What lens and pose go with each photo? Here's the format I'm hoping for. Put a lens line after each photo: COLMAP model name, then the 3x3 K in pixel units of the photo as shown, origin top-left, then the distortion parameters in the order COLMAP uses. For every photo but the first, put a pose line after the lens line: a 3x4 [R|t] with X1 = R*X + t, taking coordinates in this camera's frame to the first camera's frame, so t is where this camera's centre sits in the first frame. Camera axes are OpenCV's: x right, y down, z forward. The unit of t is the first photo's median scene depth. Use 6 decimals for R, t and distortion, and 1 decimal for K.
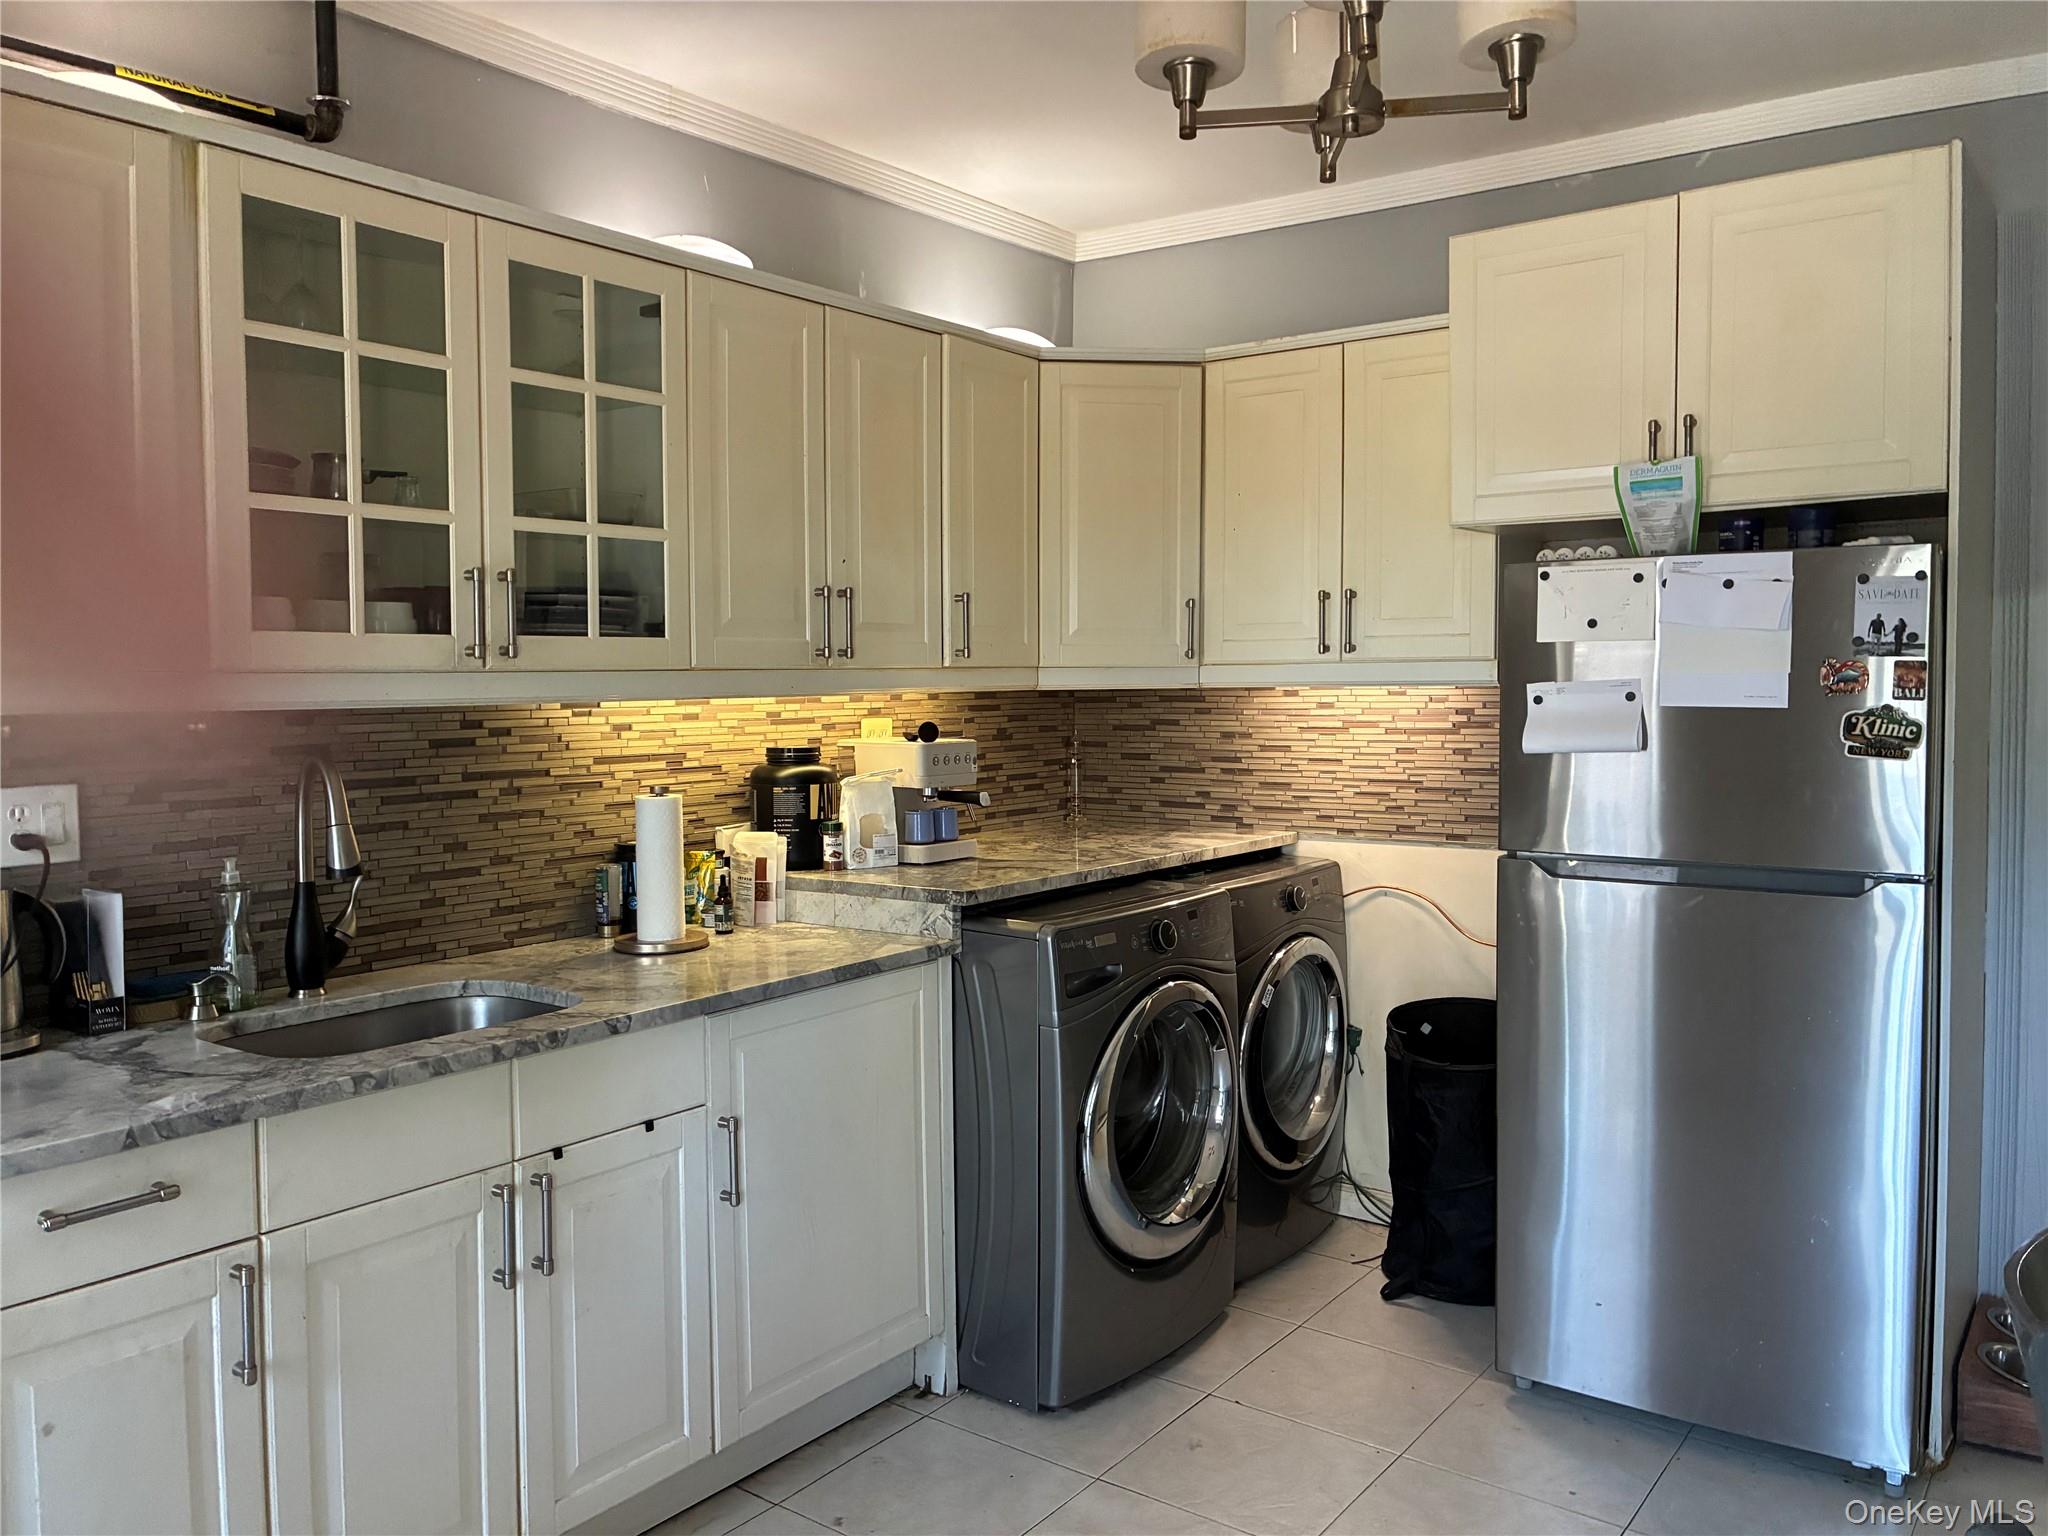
lens RADIAL K [[1554.1, 0, 1024.0], [0, 1554.1, 768.0], [0, 0, 1]] dist [0.054590, -0.088128]
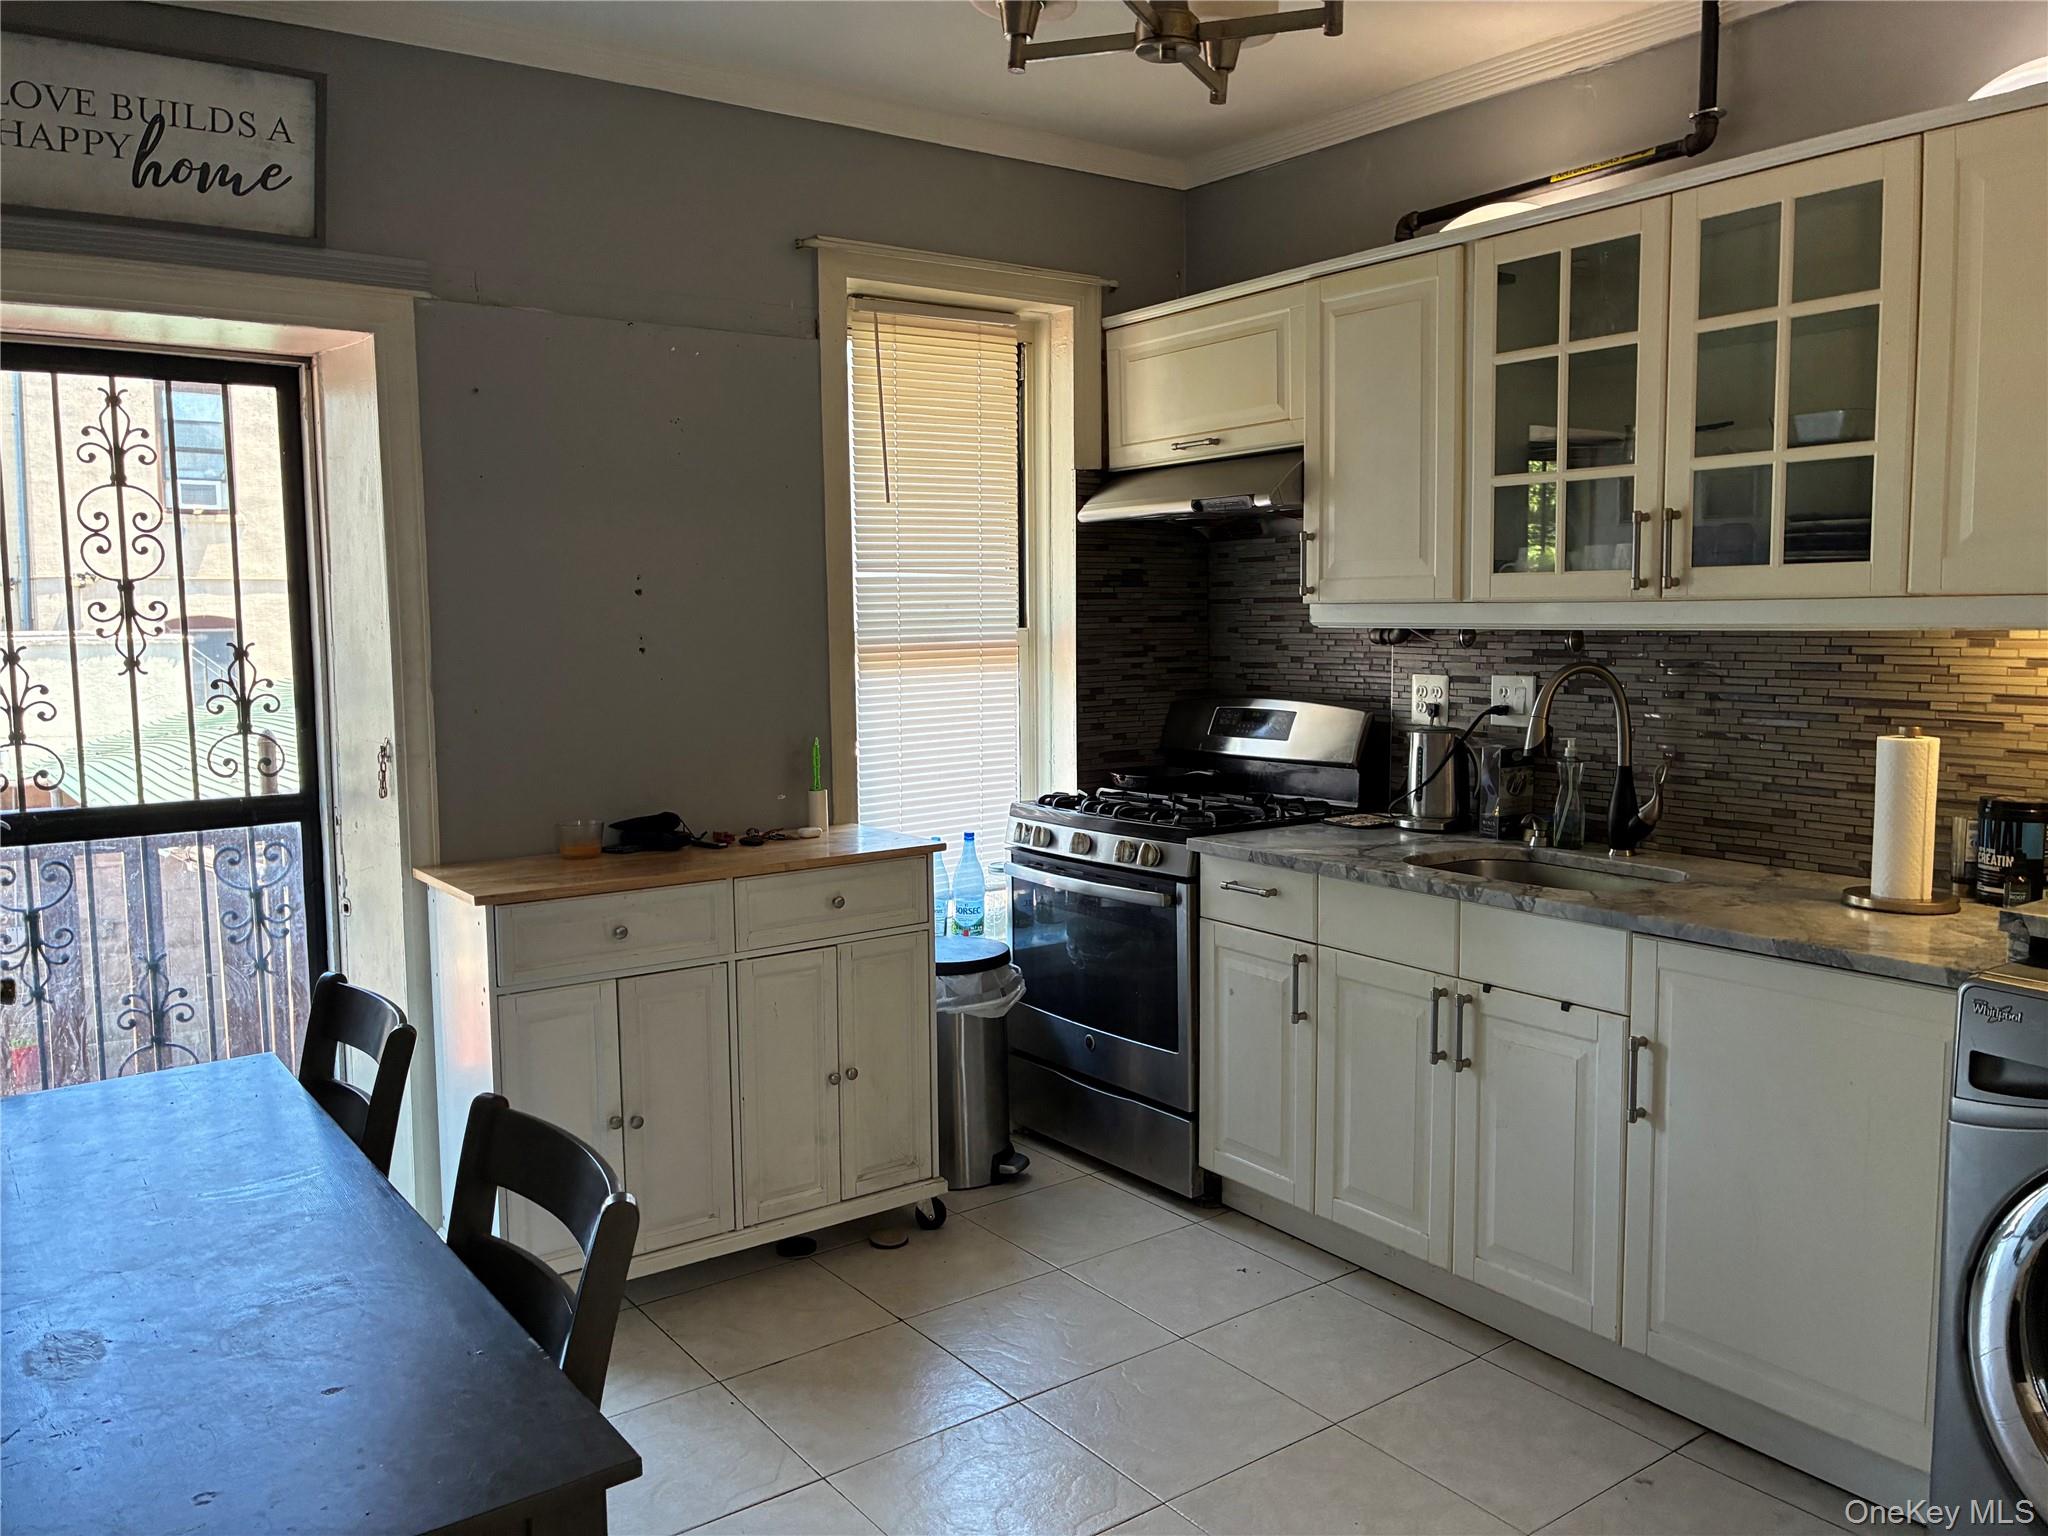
lens RADIAL K [[1580.8, 0, 1029.5], [0, 1580.8, 770.6], [0, 0, 1]] dist [0.050894, -0.051434]
pose [[-0.294152, 0.106596, -0.949796, 0.799178], [-0.048478, 0.990818, 0.126214, -0.055512], [0.954528, 0.083170, -0.286283, 0.797690]]
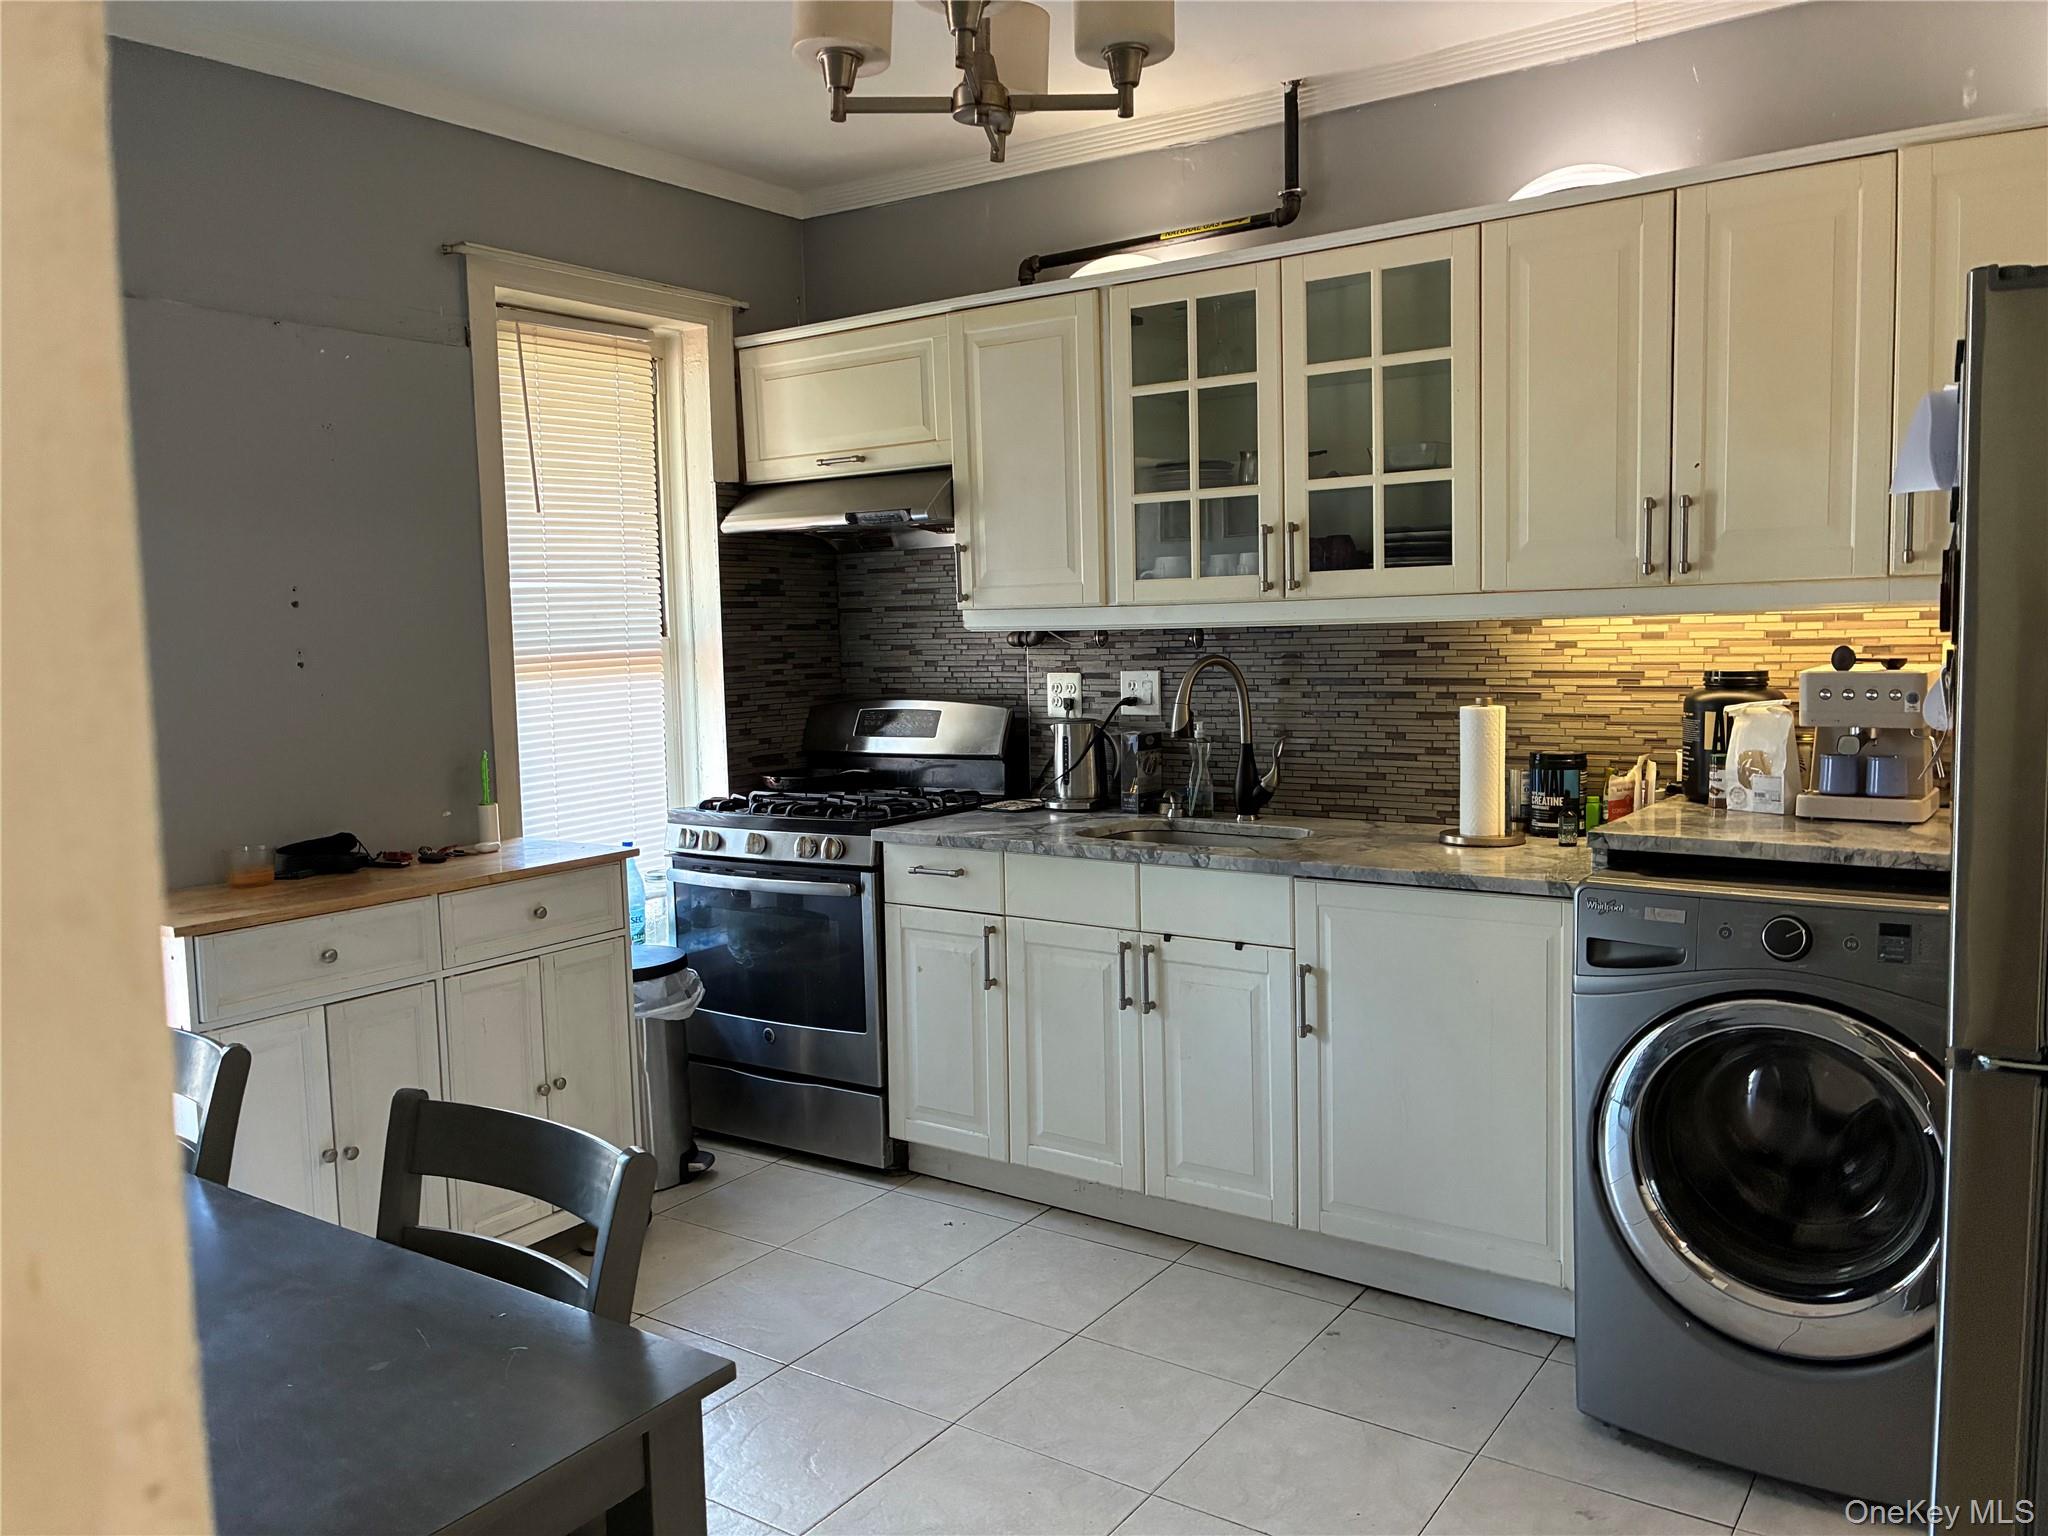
lens RADIAL K [[1580.8, 0, 1029.5], [0, 1580.8, 770.6], [0, 0, 1]] dist [0.050894, -0.051434]
pose [[0.032387, 0.100773, -0.994382, 0.903687], [-0.037280, 0.994334, 0.099554, -0.038077], [0.998780, 0.033847, 0.035960, 0.649446]]
